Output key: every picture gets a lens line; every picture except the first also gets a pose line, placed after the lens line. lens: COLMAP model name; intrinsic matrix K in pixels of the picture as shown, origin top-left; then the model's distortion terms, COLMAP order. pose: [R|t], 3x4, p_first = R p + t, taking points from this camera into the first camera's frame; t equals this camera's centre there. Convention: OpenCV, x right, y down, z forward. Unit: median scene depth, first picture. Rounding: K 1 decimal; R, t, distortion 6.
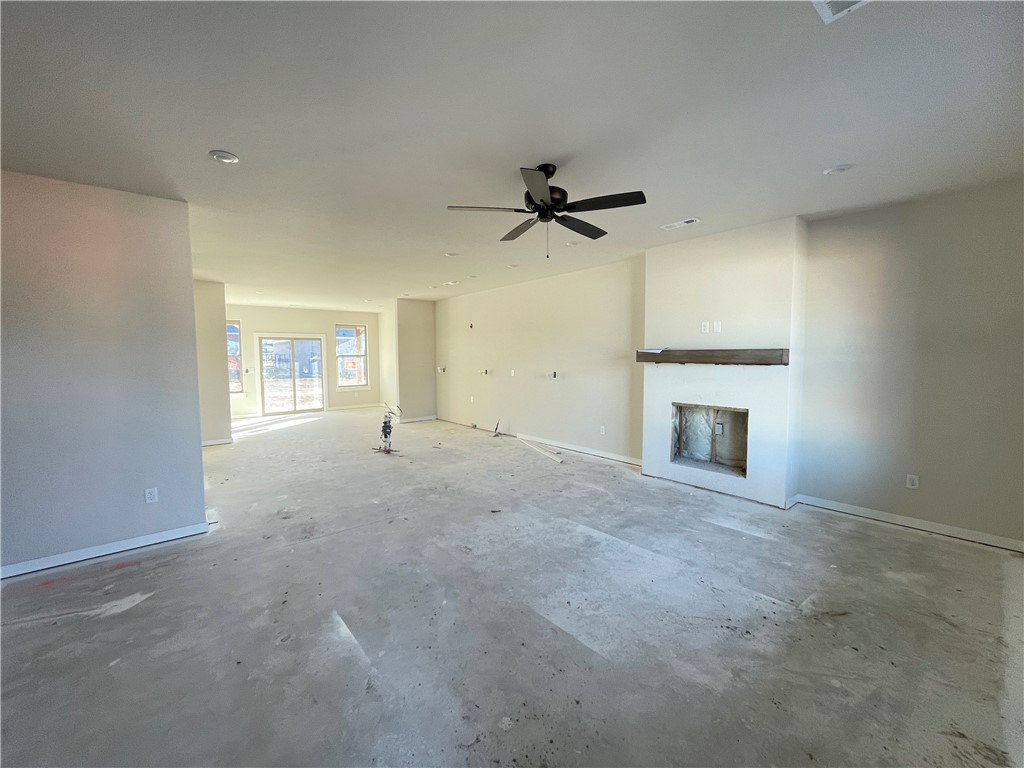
lens RADIAL K [[412.1, 0, 514.7], [0, 412.1, 381.8], [0, 0, 1]] dist [-0.002073, -0.000145]
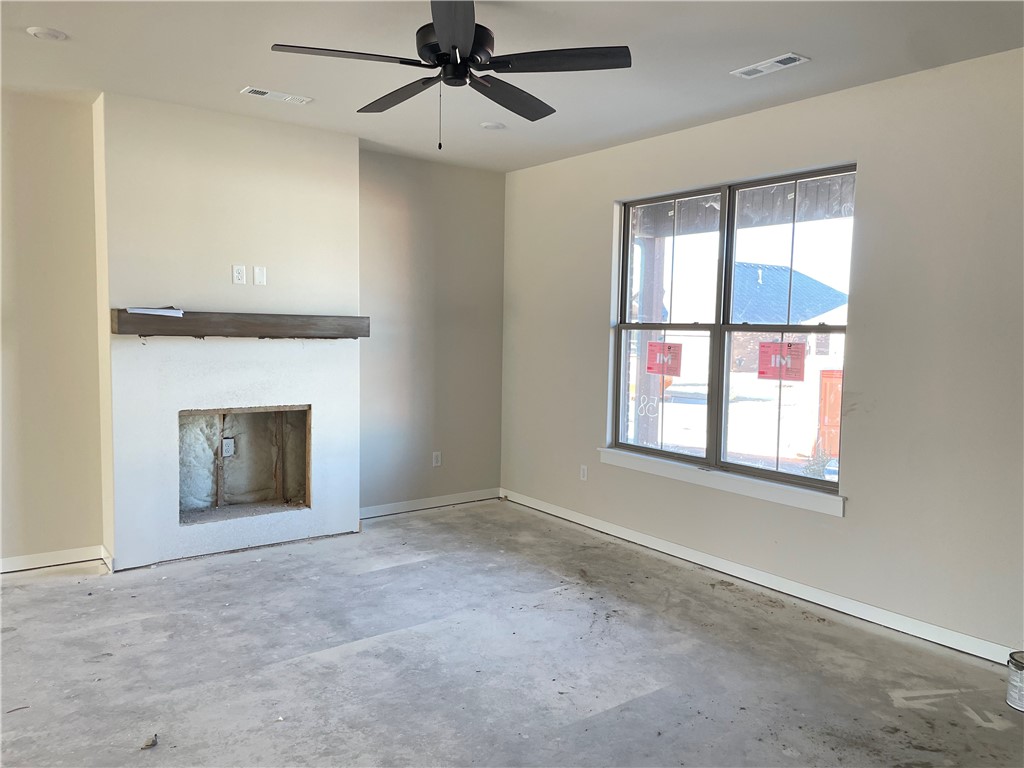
lens RADIAL K [[775.2, 0, 513.4], [0, 775.2, 385.2], [0, 0, 1]] dist [0.041922, -0.027058]
pose [[0.058841, -0.072571, 0.995626, -0.659437], [0.047617, 0.996423, 0.069814, -0.036639], [-0.997131, 0.043301, 0.062086, 0.578192]]
